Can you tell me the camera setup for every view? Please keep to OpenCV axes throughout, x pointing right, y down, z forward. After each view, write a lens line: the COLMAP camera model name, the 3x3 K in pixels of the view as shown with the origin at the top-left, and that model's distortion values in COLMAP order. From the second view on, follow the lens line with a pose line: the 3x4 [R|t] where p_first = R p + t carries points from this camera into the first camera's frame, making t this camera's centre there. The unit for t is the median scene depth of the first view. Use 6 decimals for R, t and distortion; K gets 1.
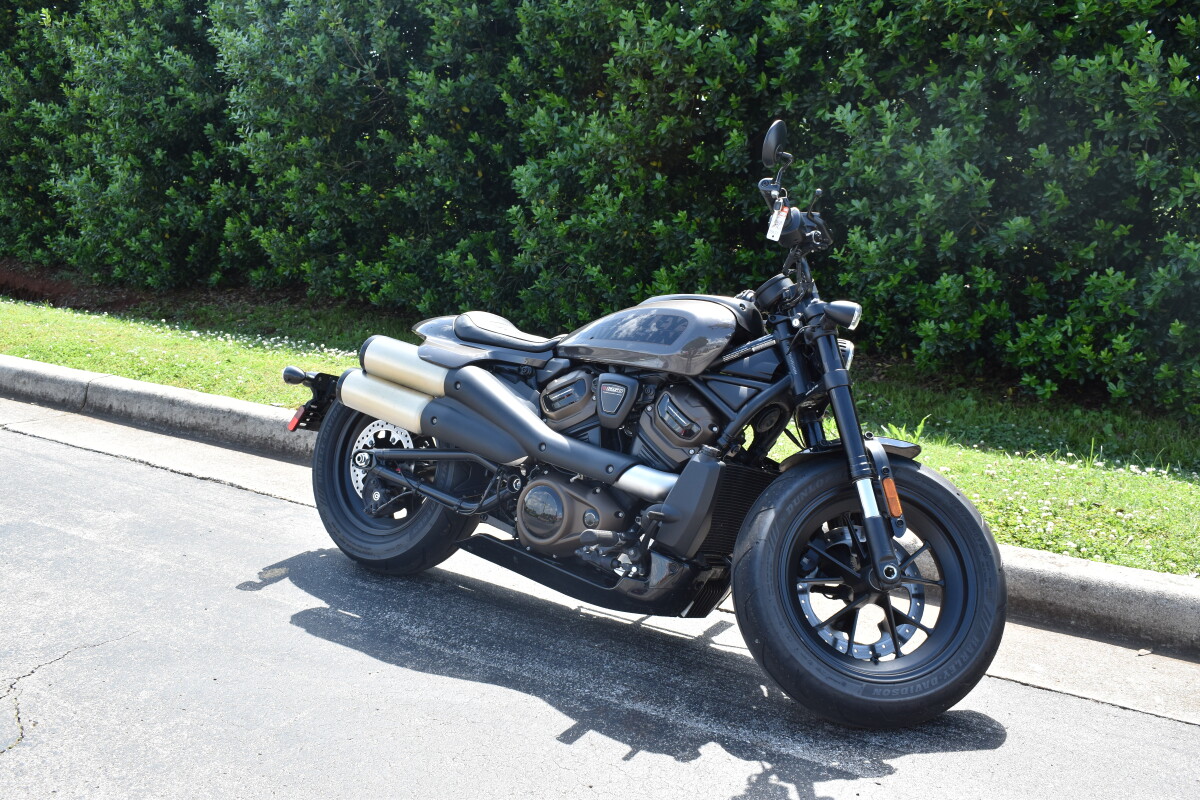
lens RADIAL K [[1221.0, 0, 602.3], [0, 1221.0, 395.2], [0, 0, 1]] dist [-0.070530, 0.000000]
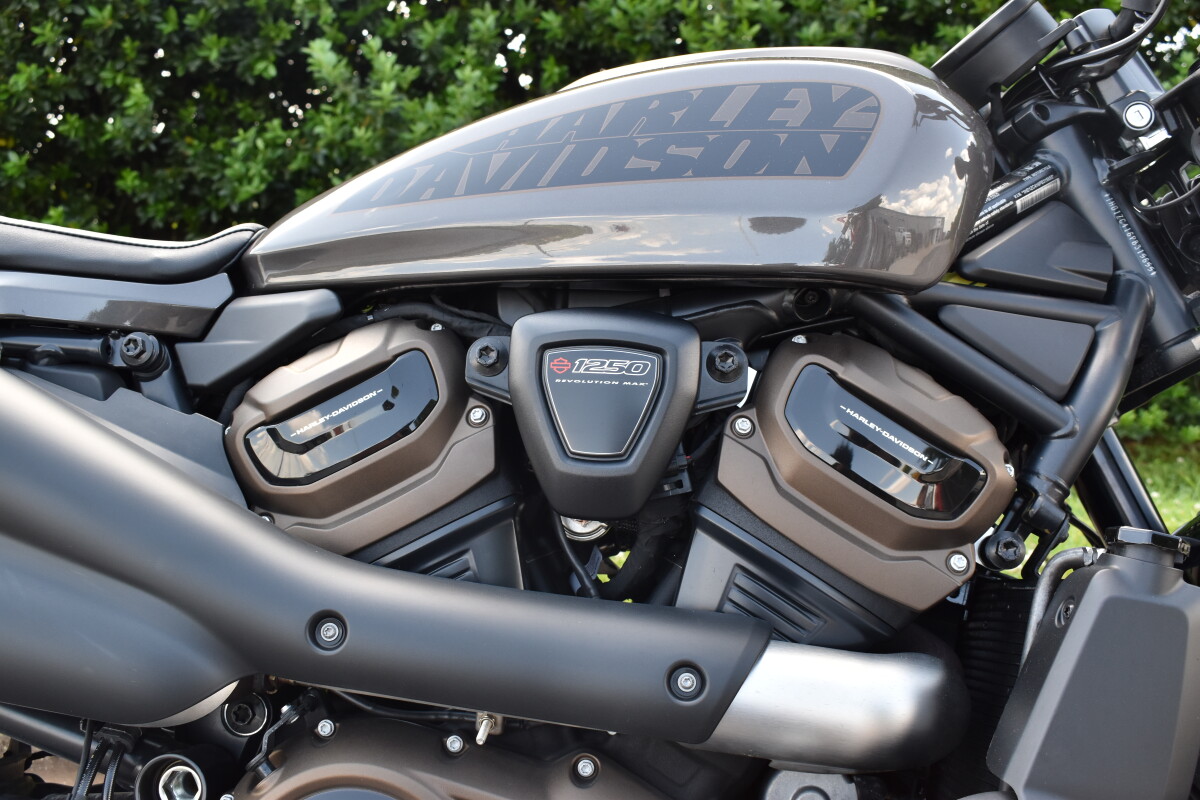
lens RADIAL K [[1221.0, 0, 597.1], [0, 1221.0, 403.0], [0, 0, 1]] dist [-0.070530, 0.000000]
pose [[0.838581, -0.070347, 0.540216, -0.060925], [0.100840, 0.994536, -0.027026, 0.004524], [-0.535363, 0.077139, 0.841092, 0.359252]]
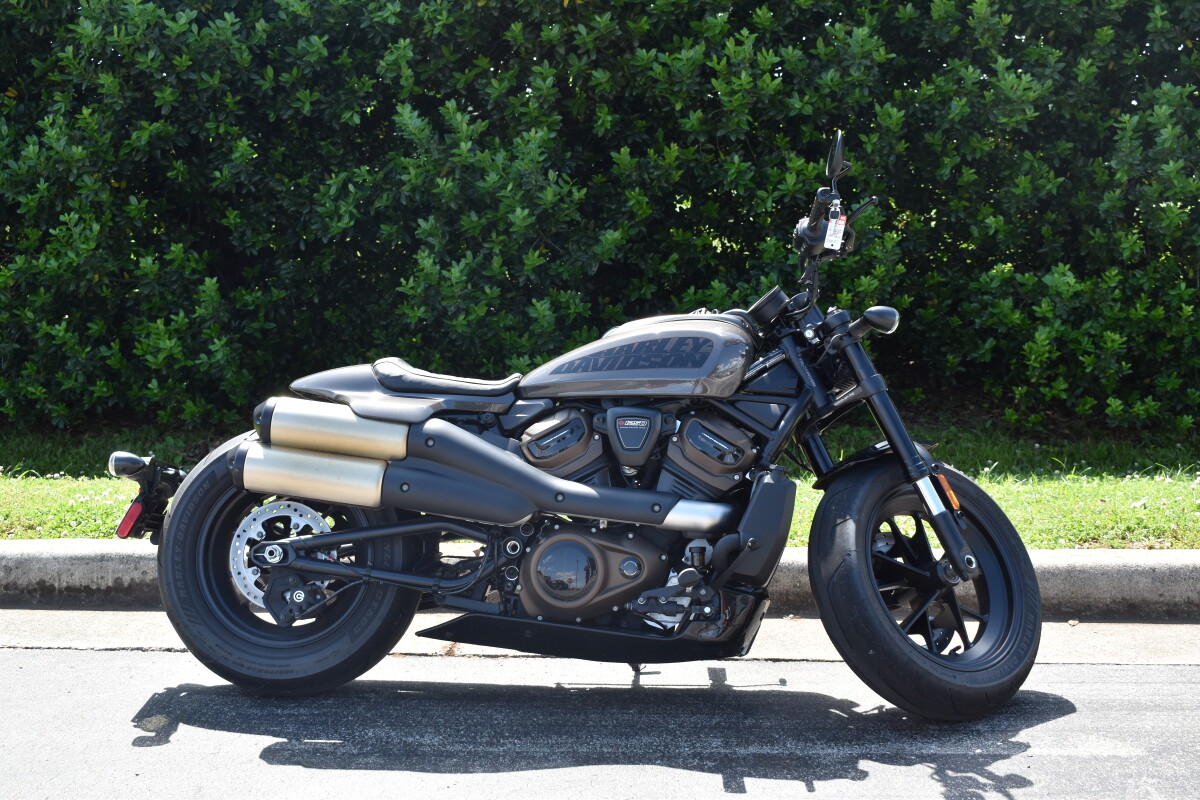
lens RADIAL K [[1641.2, 0, 601.7], [0, 1641.2, 397.5], [0, 0, 1]] dist [-0.033320, 0.000000]
pose [[0.855789, -0.091371, 0.509192, -0.290629], [0.119351, 0.992598, -0.022476, 0.000398], [-0.503369, 0.080007, 0.860360, -0.020179]]
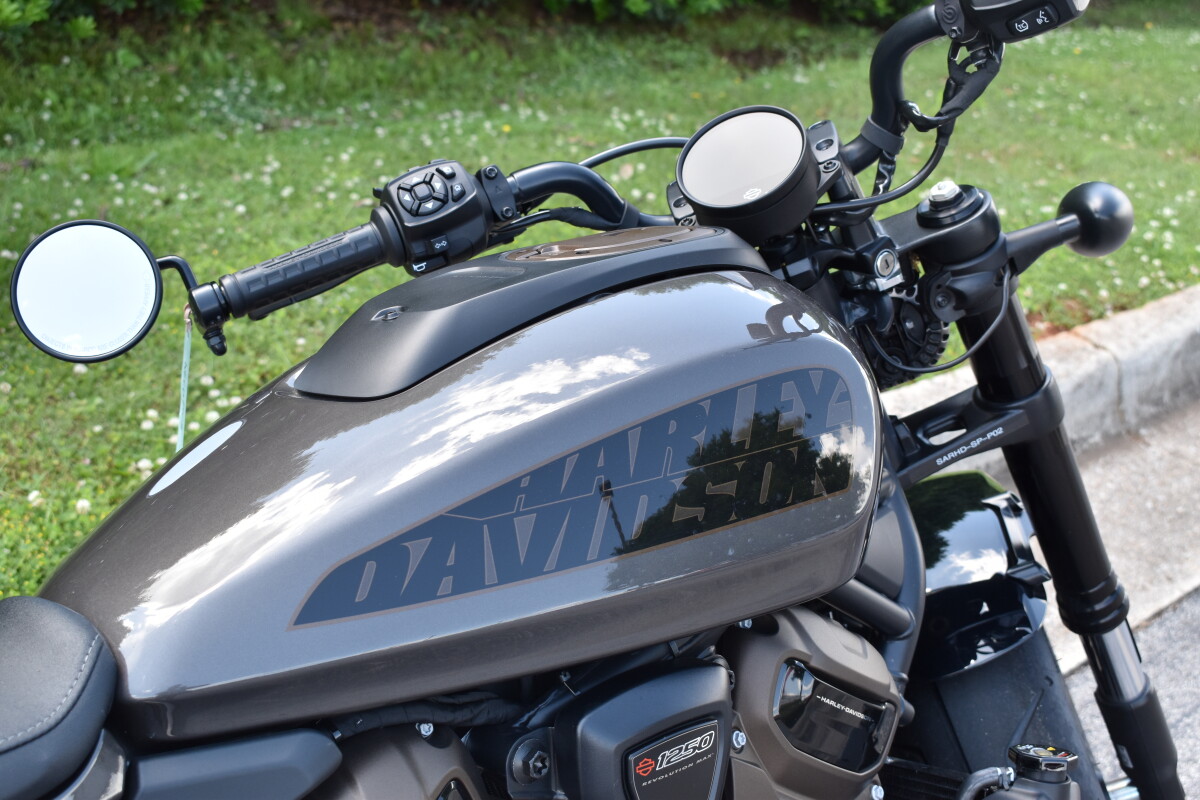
lens RADIAL K [[1707.1, 0, 600.2], [0, 1707.1, 399.5], [0, 0, 1]] dist [-0.029240, 0.000000]
pose [[0.171178, -0.349307, 0.921240, -0.123606], [0.076247, 0.936933, 0.341090, -0.082438], [-0.982285, 0.011854, 0.187016, 0.437348]]
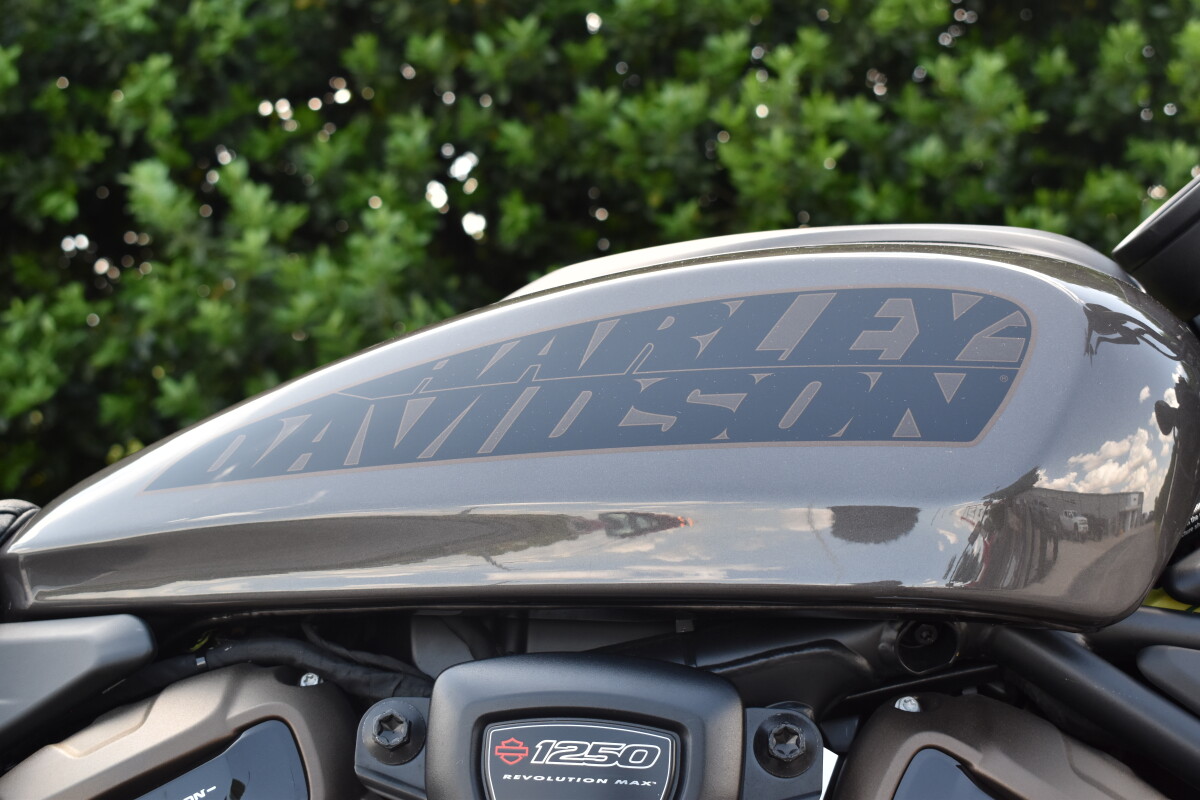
lens RADIAL K [[1979.8, 0, 590.3], [0, 1979.8, 402.0], [0, 0, 1]] dist [-0.004682, 0.000000]
pose [[0.838331, 0.023322, 0.544662, -0.059467], [0.097547, 0.976544, -0.191956, 0.000046], [-0.536363, 0.214053, 0.816392, 0.358909]]
